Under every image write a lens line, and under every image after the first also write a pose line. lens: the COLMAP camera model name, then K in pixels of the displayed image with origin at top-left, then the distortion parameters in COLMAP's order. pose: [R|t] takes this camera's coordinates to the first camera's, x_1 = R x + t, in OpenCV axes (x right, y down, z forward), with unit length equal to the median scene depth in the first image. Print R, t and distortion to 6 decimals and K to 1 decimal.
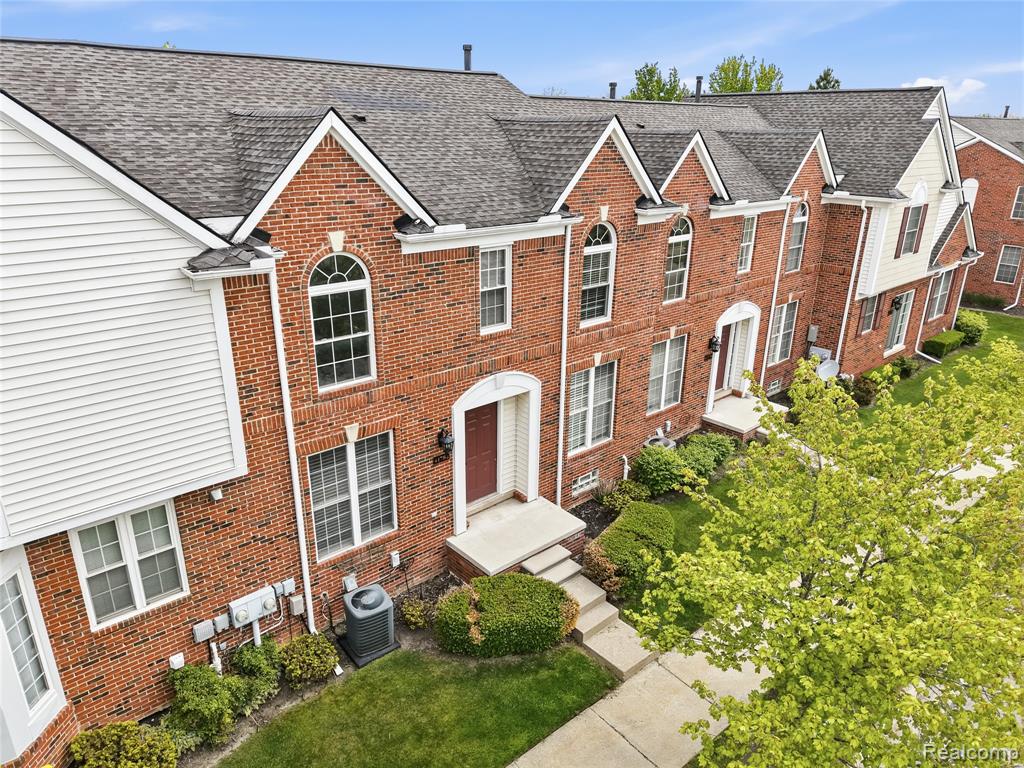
lens RADIAL K [[683.2, 0, 512.9], [0, 683.2, 386.6], [0, 0, 1]] dist [0.043162, -0.048388]
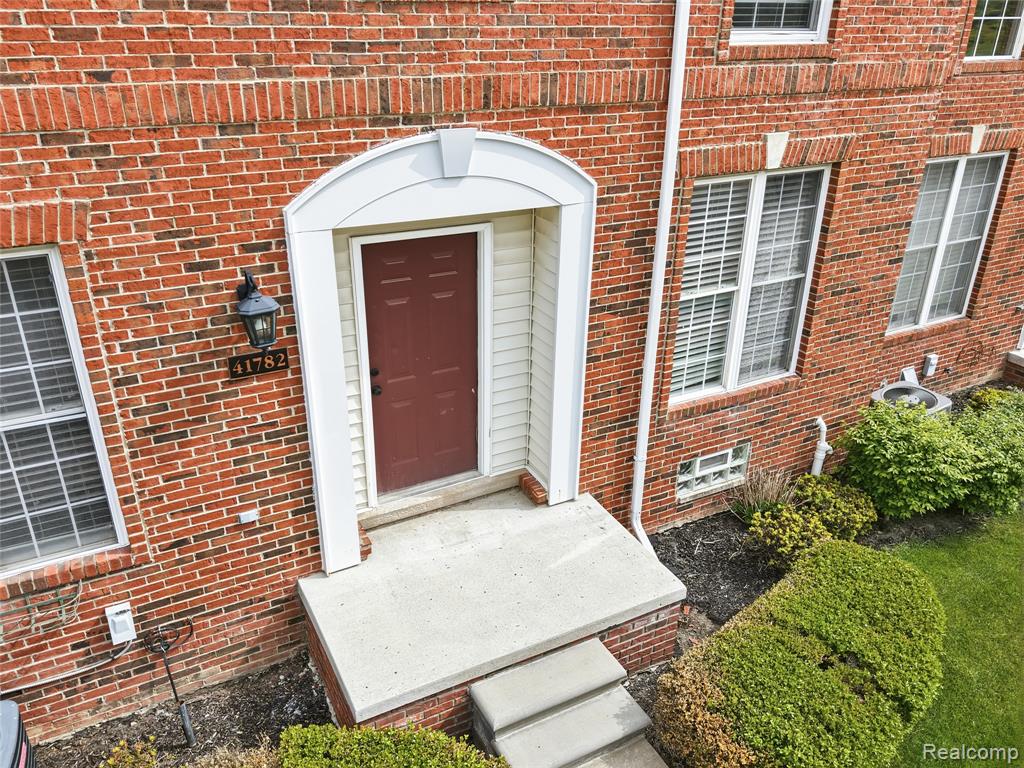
lens RADIAL K [[791.5, 0, 505.2], [0, 791.5, 382.4], [0, 0, 1]] dist [0.010021, -0.030850]
pose [[0.970084, 0.102932, -0.219867, 0.091999], [-0.084543, 0.992210, 0.091493, 0.058731], [0.227572, -0.070167, 0.971230, 0.559477]]
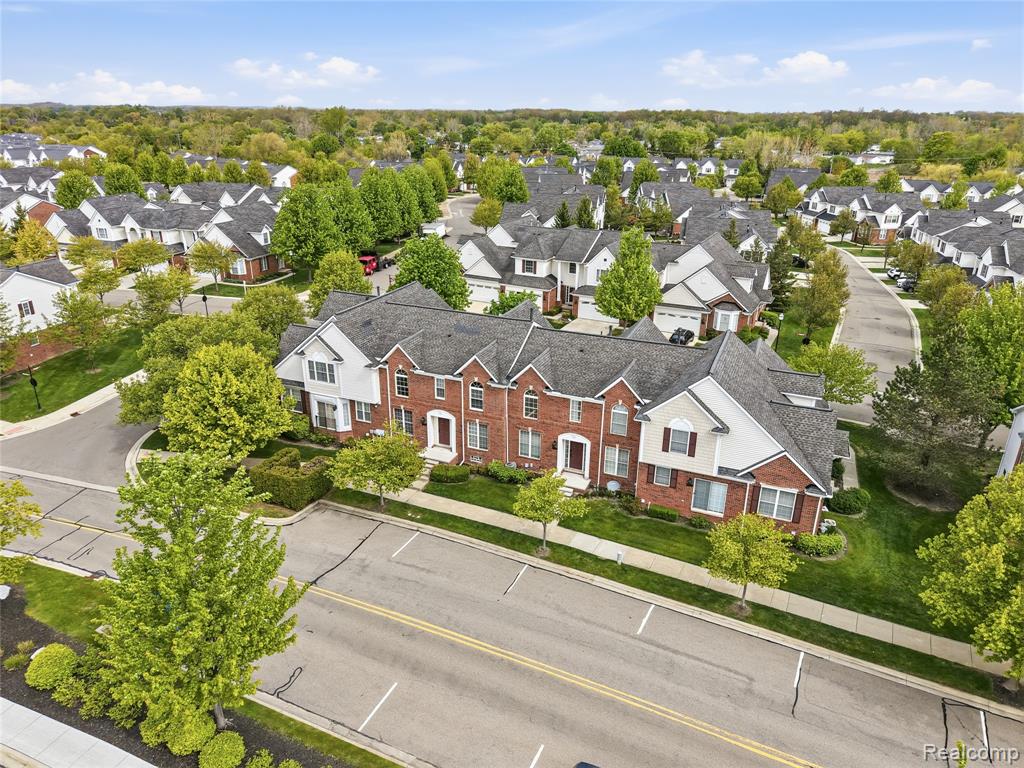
lens RADIAL K [[683.2, 0, 512.7], [0, 683.2, 382.9], [0, 0, 1]] dist [0.043162, -0.048388]
pose [[0.433126, 0.321638, -0.841992, 2.874785], [-0.323402, 0.927416, 0.187910, -0.874488], [0.841317, 0.190913, 0.505706, -0.502912]]
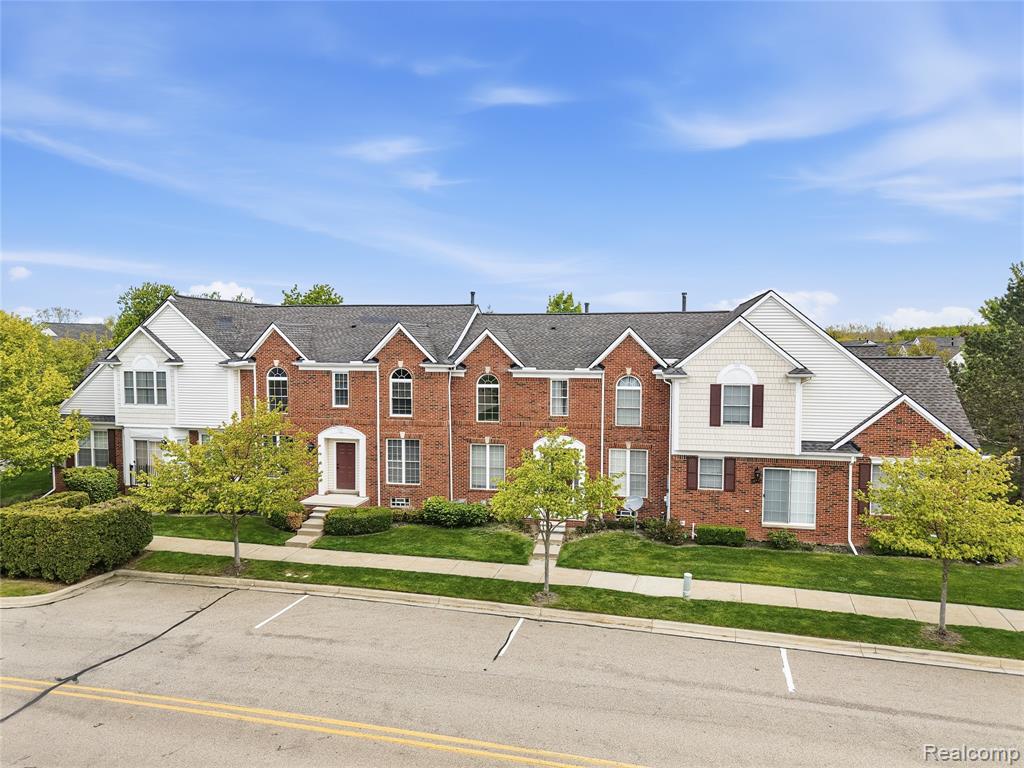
lens RADIAL K [[683.2, 0, 511.6], [0, 683.2, 385.8], [0, 0, 1]] dist [0.043162, -0.048388]
pose [[0.590706, 0.039551, -0.805917, 1.980699], [-0.280940, 0.946383, -0.159473, 0.054680], [0.756399, 0.320616, 0.570145, 0.057001]]
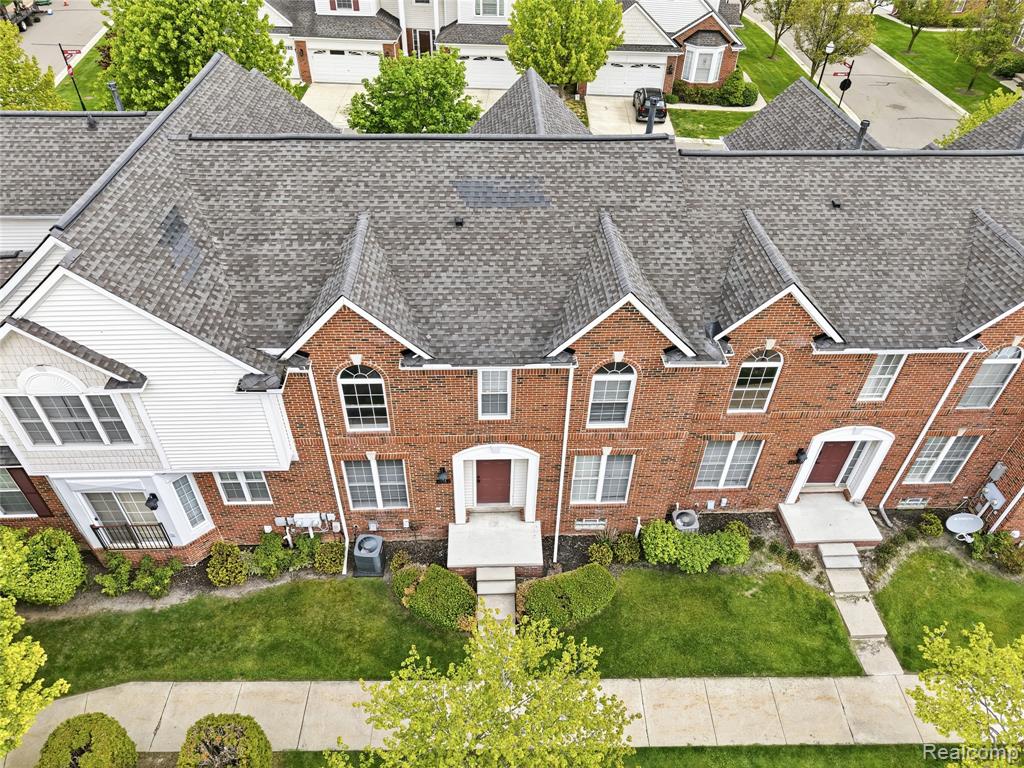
lens RADIAL K [[683.2, 0, 512.6], [0, 683.2, 381.3], [0, 0, 1]] dist [0.043162, -0.048388]
pose [[0.776542, 0.411873, -0.476805, 0.524591], [-0.232220, 0.890573, 0.391093, -0.586515], [0.585711, -0.192976, 0.787212, 0.003632]]
